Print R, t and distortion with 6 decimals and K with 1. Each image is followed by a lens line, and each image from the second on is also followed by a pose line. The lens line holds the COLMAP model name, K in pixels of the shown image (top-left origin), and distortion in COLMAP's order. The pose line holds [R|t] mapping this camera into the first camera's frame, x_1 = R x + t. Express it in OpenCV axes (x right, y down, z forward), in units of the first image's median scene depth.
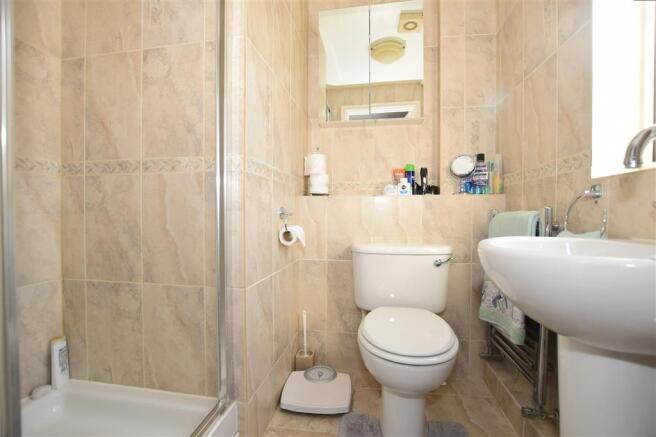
lens RADIAL K [[289.2, 0, 330.3], [0, 289.2, 217.6], [0, 0, 1]] dist [-0.020085, -0.000089]
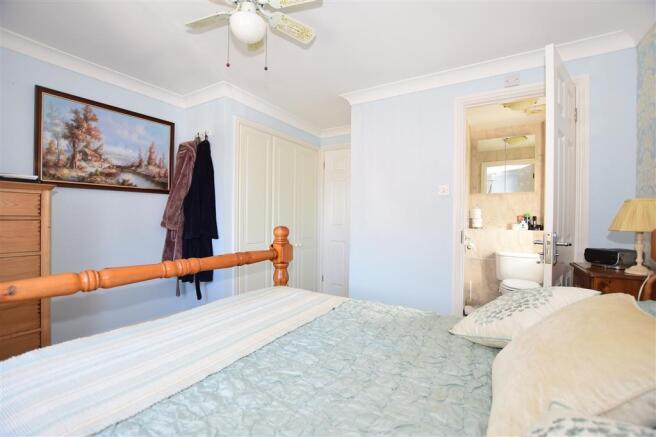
lens RADIAL K [[289.2, 0, 325.9], [0, 289.2, 219.2], [0, 0, 1]] dist [-0.020085, -0.000089]
pose [[0.948729, 0.012214, -0.315855, -0.437334], [-0.013903, 0.999899, -0.003095, -0.122332], [0.315785, 0.007327, 0.948803, -1.386380]]
